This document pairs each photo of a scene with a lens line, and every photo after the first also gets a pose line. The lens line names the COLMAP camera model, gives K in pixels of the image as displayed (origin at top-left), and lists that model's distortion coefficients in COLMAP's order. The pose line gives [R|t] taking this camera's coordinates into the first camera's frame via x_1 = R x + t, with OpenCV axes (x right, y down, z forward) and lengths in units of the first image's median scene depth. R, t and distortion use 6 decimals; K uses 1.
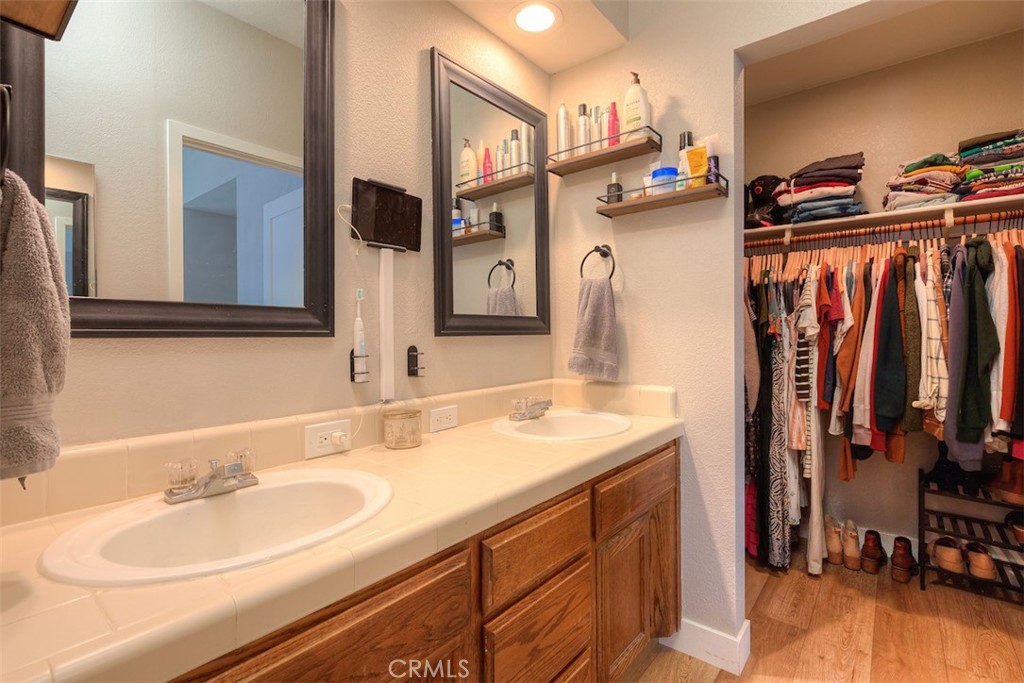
lens RADIAL K [[474.1, 0, 519.4], [0, 474.1, 333.0], [0, 0, 1]] dist [-0.003843, -0.000098]
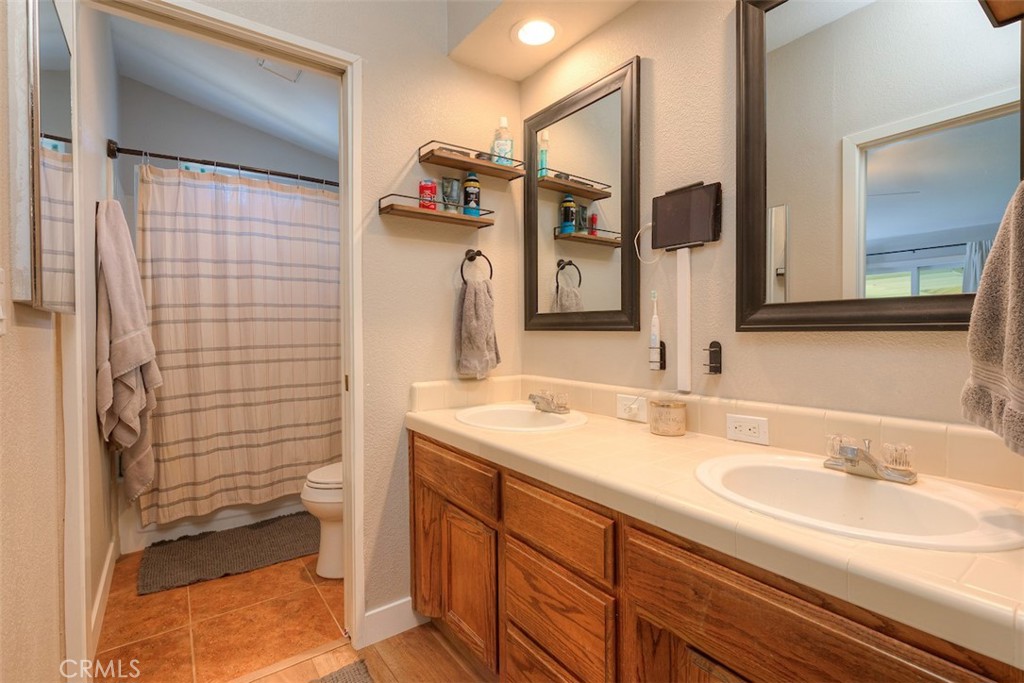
lens RADIAL K [[474.1, 0, 518.7], [0, 474.1, 339.9], [0, 0, 1]] dist [-0.003843, -0.000098]
pose [[-0.251742, 0.023916, -0.967499, 0.902915], [0.003798, 0.999711, 0.023724, -0.000057], [0.967787, 0.002298, -0.251760, 0.978705]]
